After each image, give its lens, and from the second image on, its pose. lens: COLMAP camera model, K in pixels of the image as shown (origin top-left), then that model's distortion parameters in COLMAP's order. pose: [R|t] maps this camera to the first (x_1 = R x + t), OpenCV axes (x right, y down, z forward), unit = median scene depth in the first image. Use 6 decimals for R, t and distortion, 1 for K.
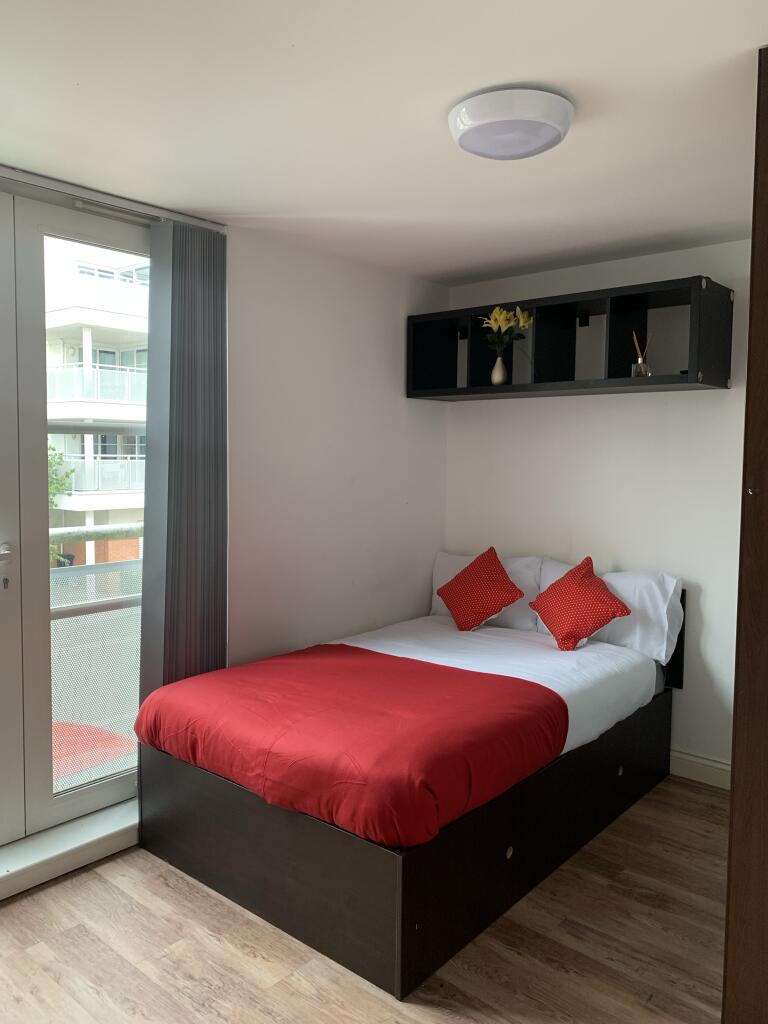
lens RADIAL K [[791.6, 0, 383.8], [0, 791.6, 505.4], [0, 0, 1]] dist [0.008148, -0.005418]
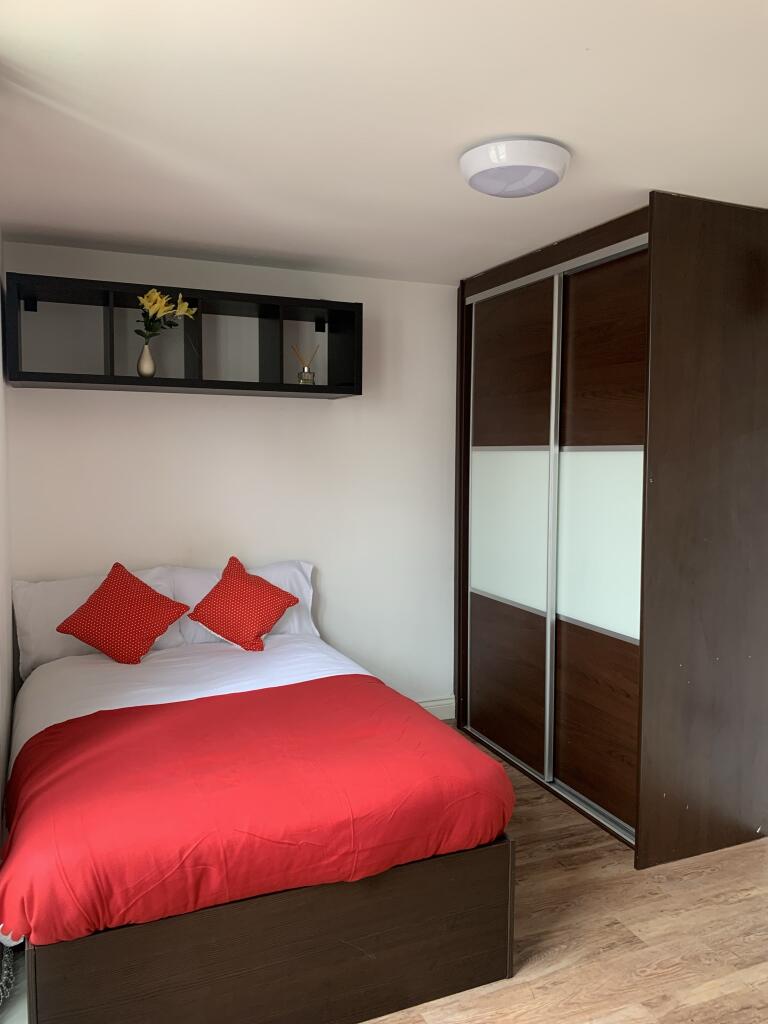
lens RADIAL K [[778.7, 0, 384.0], [0, 778.7, 512.0], [0, 0, 1]] dist [-0.008032, -0.009279]
pose [[0.444329, -0.073470, 0.892846, -0.647519], [0.064039, 0.996687, 0.050145, -0.035402], [-0.893572, 0.034896, 0.447561, 0.470393]]
